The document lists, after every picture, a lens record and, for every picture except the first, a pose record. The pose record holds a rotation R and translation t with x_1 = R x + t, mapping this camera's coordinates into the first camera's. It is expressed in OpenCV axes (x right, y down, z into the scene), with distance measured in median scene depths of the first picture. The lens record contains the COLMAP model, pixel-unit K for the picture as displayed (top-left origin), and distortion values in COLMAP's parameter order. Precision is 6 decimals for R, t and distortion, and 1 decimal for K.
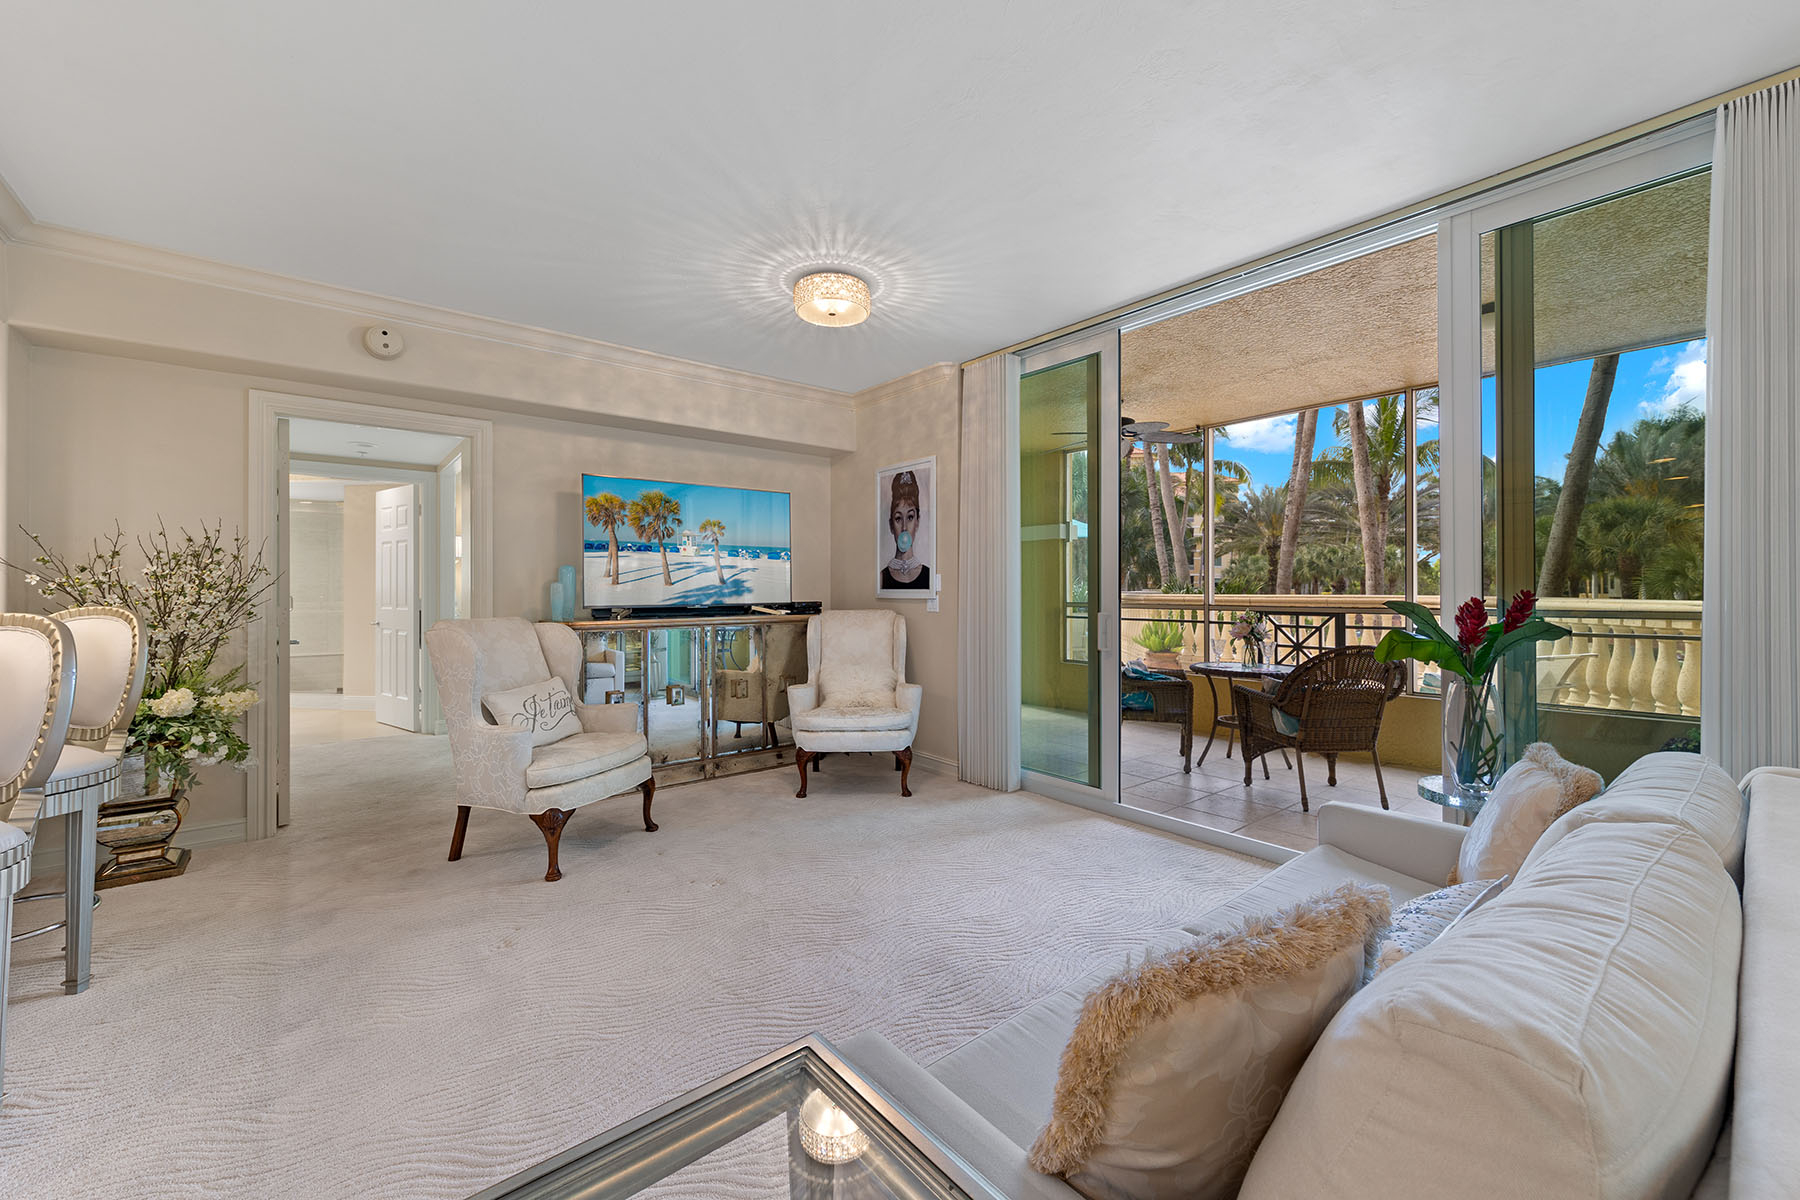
lens RADIAL K [[704.2, 0, 905.0], [0, 704.2, 584.4], [0, 0, 1]] dist [0.002585, 0.000199]
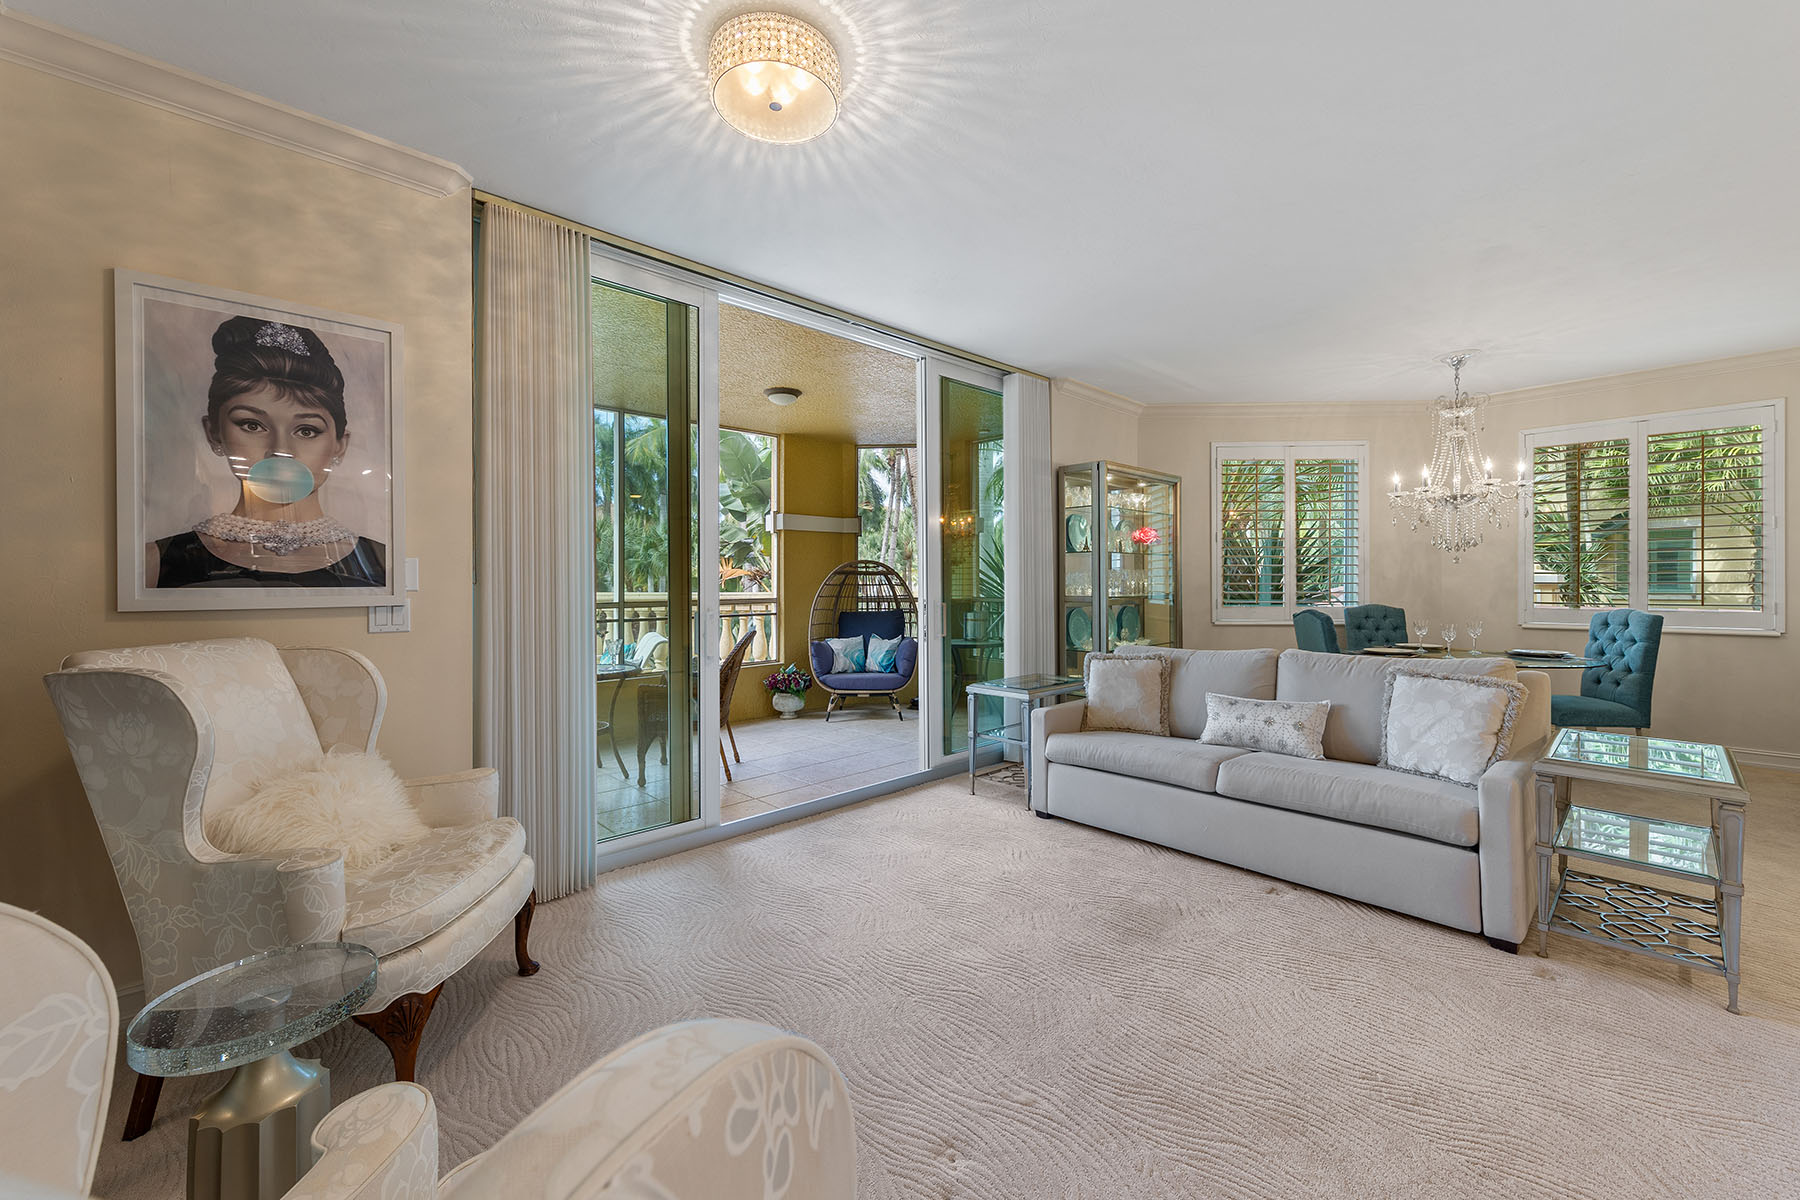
lens RADIAL K [[704.2, 0, 905.0], [0, 704.2, 584.4], [0, 0, 1]] dist [0.002585, 0.000199]
pose [[-0.057663, 0.000348, 0.998336, -0.477243], [-0.000970, 0.999999, -0.000404, 0.004719], [-0.998336, -0.000991, -0.057663, 0.646483]]
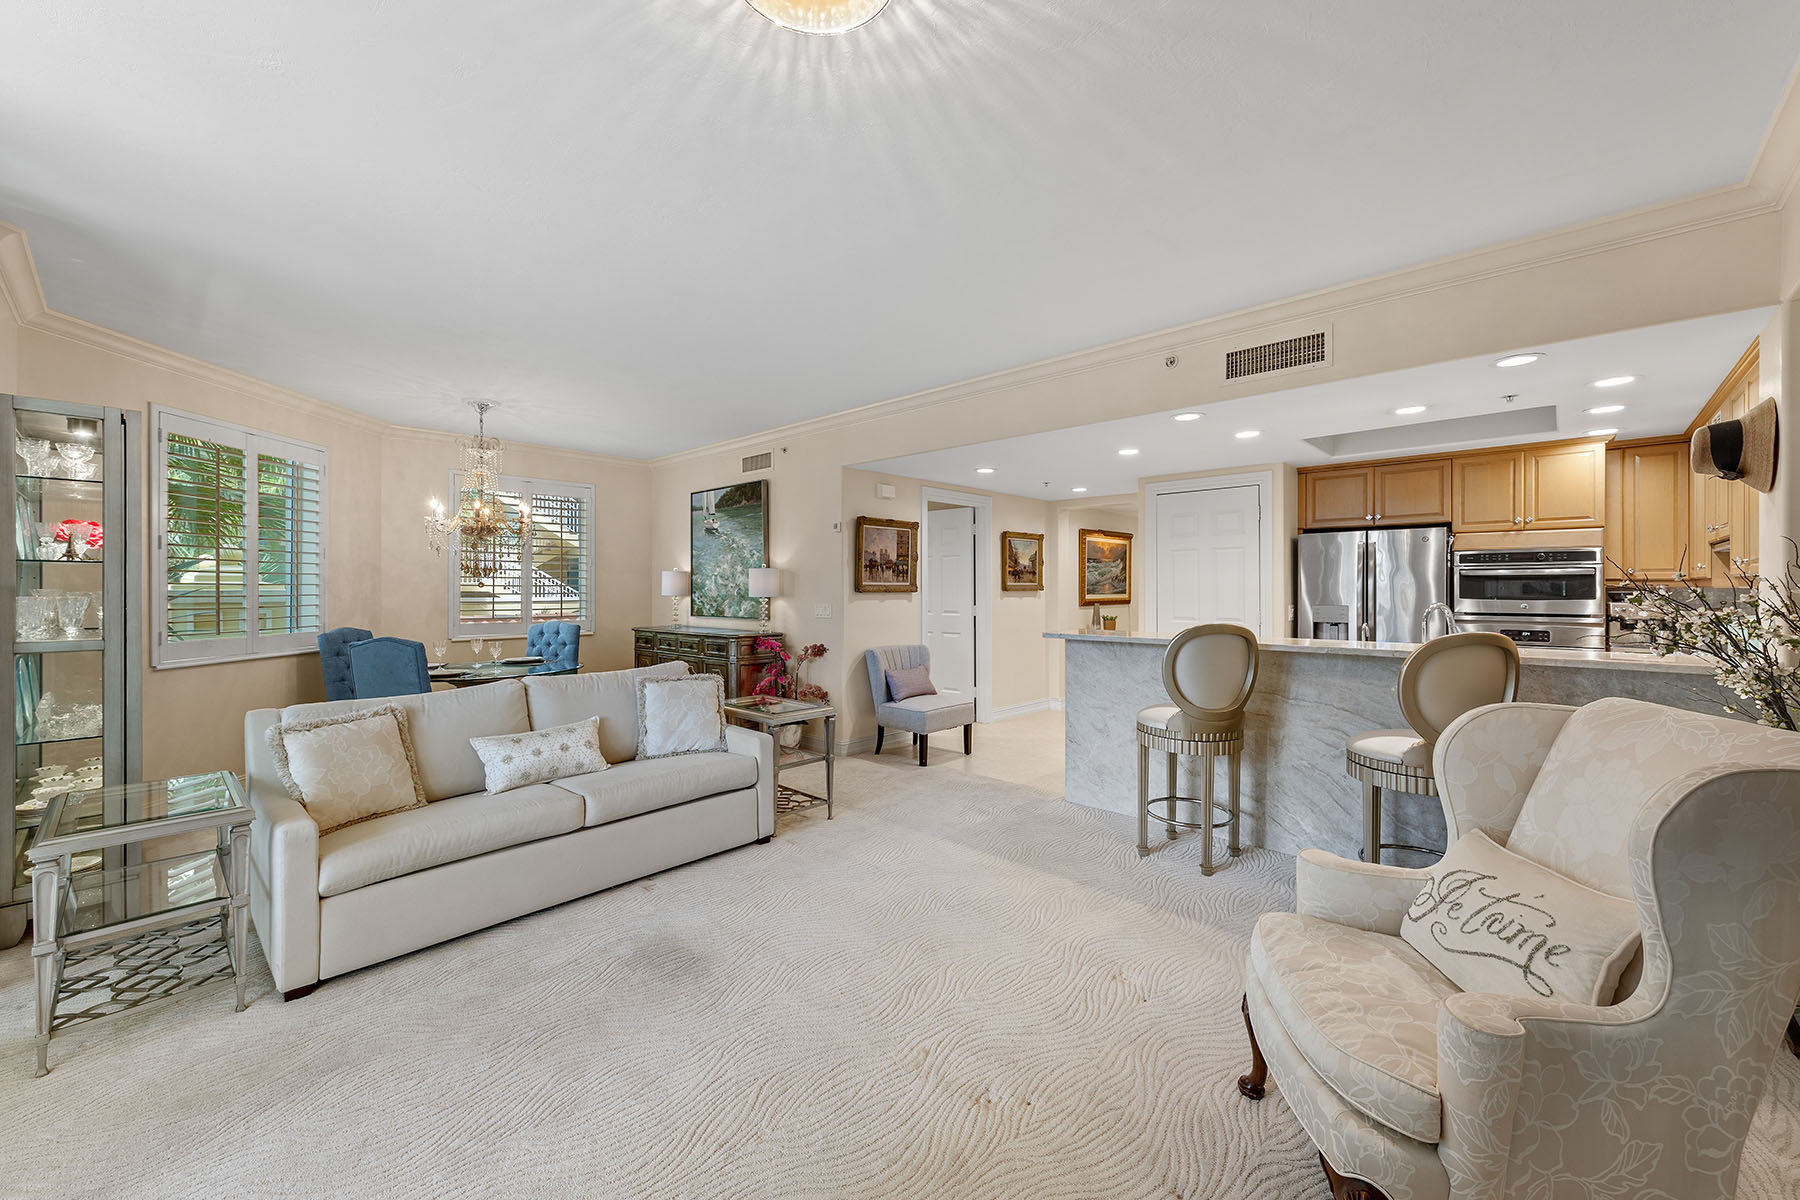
lens RADIAL K [[704.2, 0, 905.0], [0, 704.2, 584.4], [0, 0, 1]] dist [0.002585, 0.000199]
pose [[-0.991366, 0.001522, -0.131115, -0.066609], [0.002839, 0.999947, -0.009857, -0.016358], [0.131094, -0.010144, -0.991318, 0.984812]]
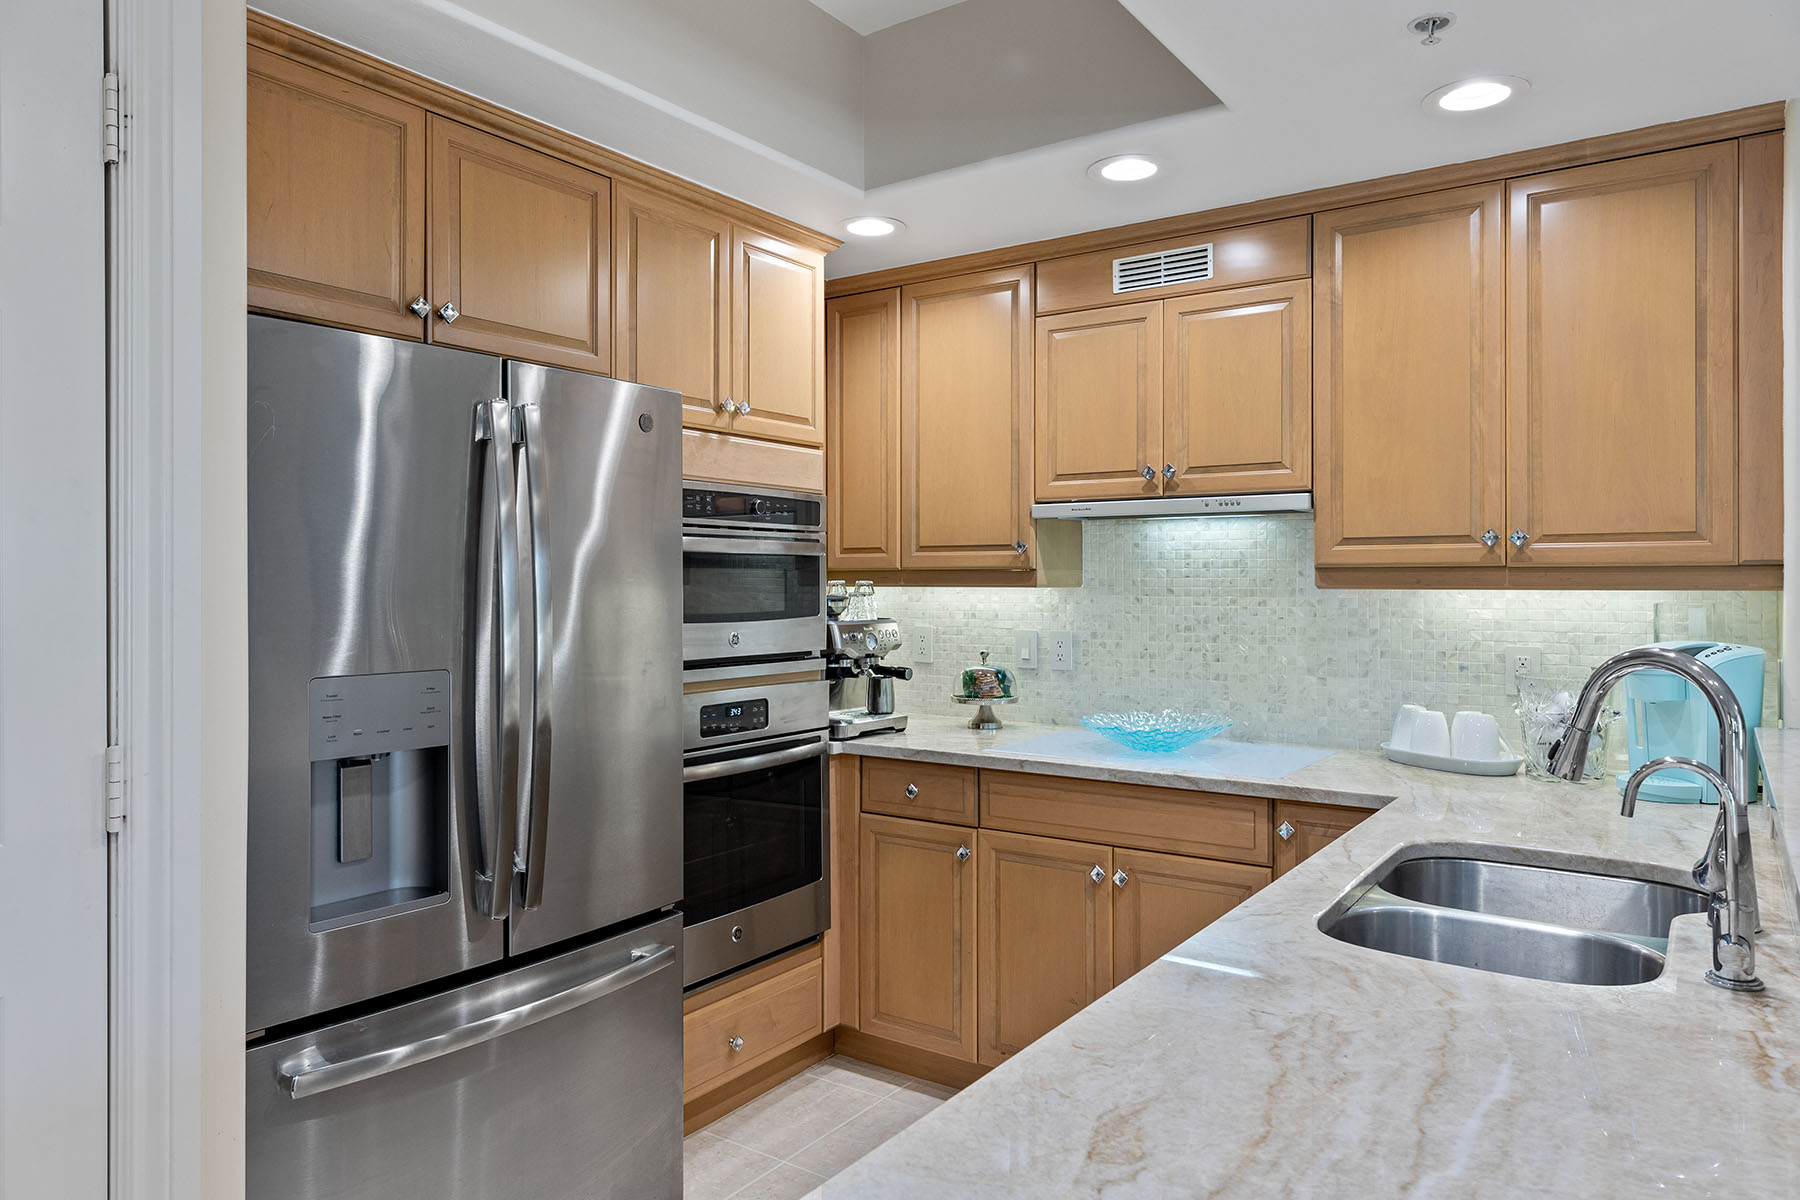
lens RADIAL K [[1174.5, 0, 912.5], [0, 1174.5, 585.0], [0, 0, 1]] dist [0.005141, 0.002214]
pose [[0.268207, 0.004740, -0.963350, -0.436280], [0.004926, 0.999968, 0.006291, -0.024084], [0.963349, -0.006433, 0.268175, 0.055055]]
